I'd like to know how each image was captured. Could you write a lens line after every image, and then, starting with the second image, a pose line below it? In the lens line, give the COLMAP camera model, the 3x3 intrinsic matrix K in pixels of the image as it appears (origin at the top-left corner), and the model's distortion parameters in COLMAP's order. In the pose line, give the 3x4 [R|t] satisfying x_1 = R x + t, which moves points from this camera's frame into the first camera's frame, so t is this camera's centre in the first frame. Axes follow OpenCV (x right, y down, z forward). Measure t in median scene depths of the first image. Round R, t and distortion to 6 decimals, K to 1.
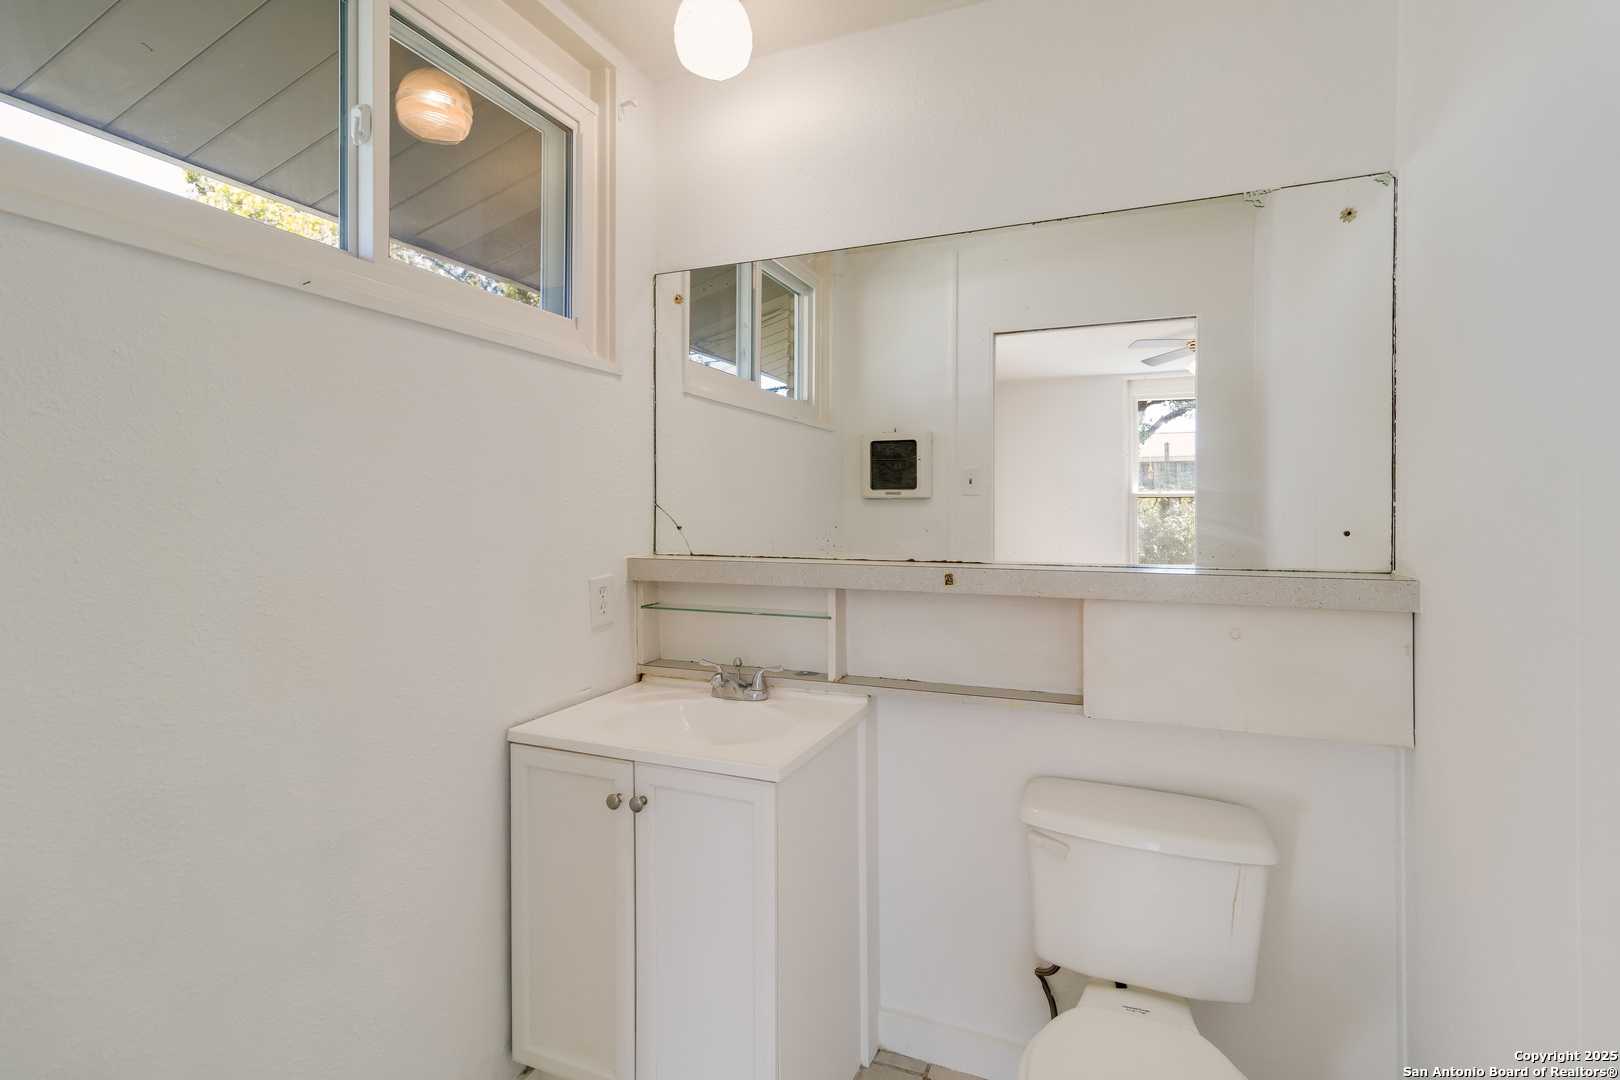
lens RADIAL K [[737.7, 0, 839.0], [0, 737.7, 517.0], [0, 0, 1]] dist [0.010514, -0.000018]
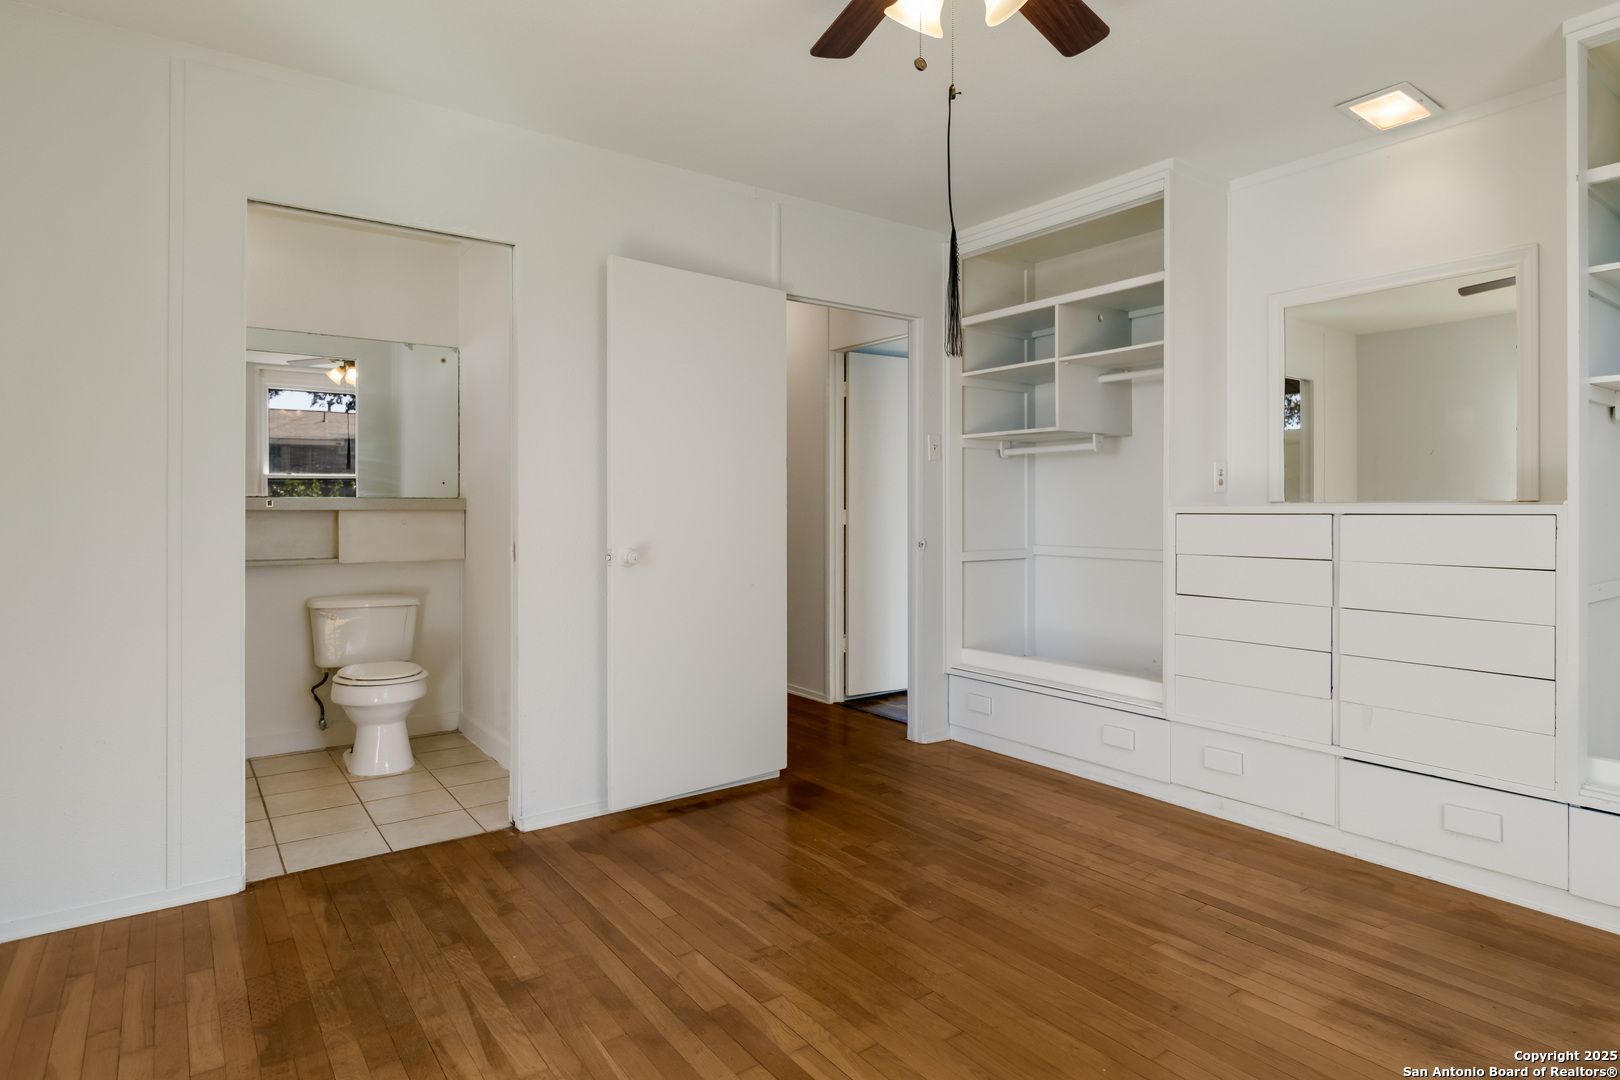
lens RADIAL K [[871.3, 0, 811.5], [0, 871.3, 508.4], [0, 0, 1]] dist [-0.001851, -0.000952]
pose [[0.533910, 0.001780, 0.845539, -0.971105], [0.003198, 0.999986, -0.004124, 0.102917], [-0.845535, 0.004906, 0.533897, -1.383129]]
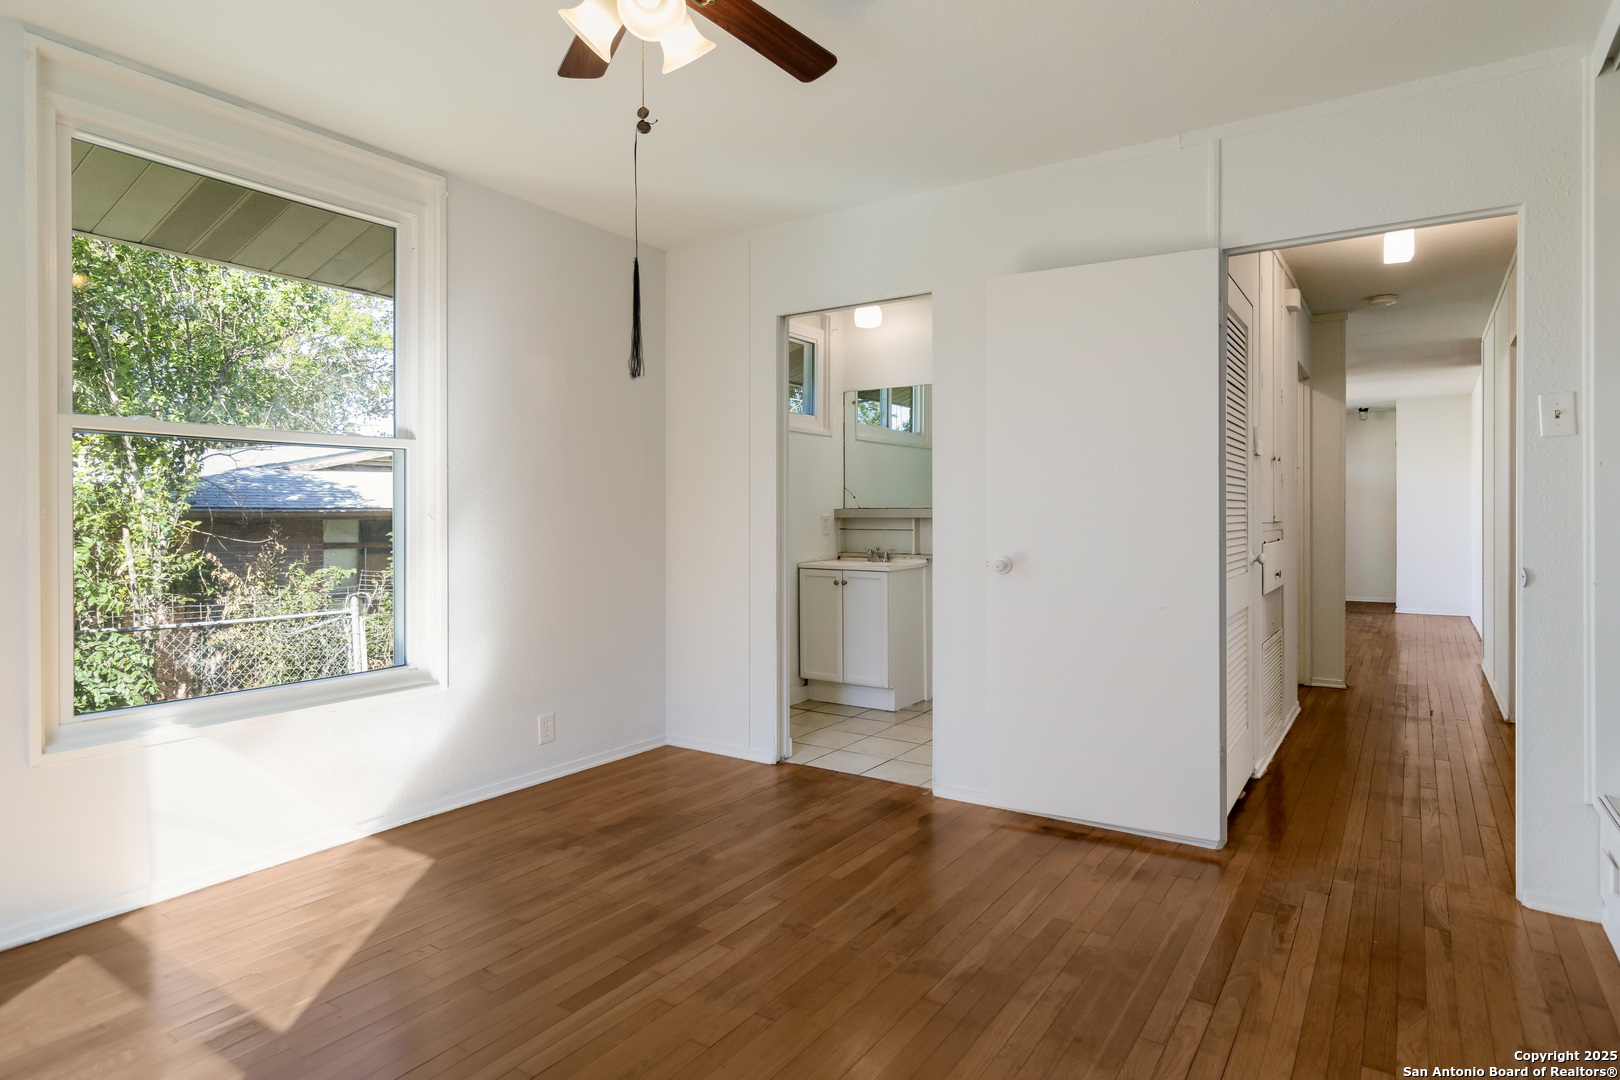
lens RADIAL K [[858.5, 0, 867.6], [0, 858.5, 519.1], [0, 0, 1]] dist [0.010170, -0.000284]
pose [[0.985204, -0.000886, -0.171383, 0.339946], [0.000926, 1.000000, 0.000155, 0.095056], [0.171382, -0.000311, 0.985205, -1.945546]]
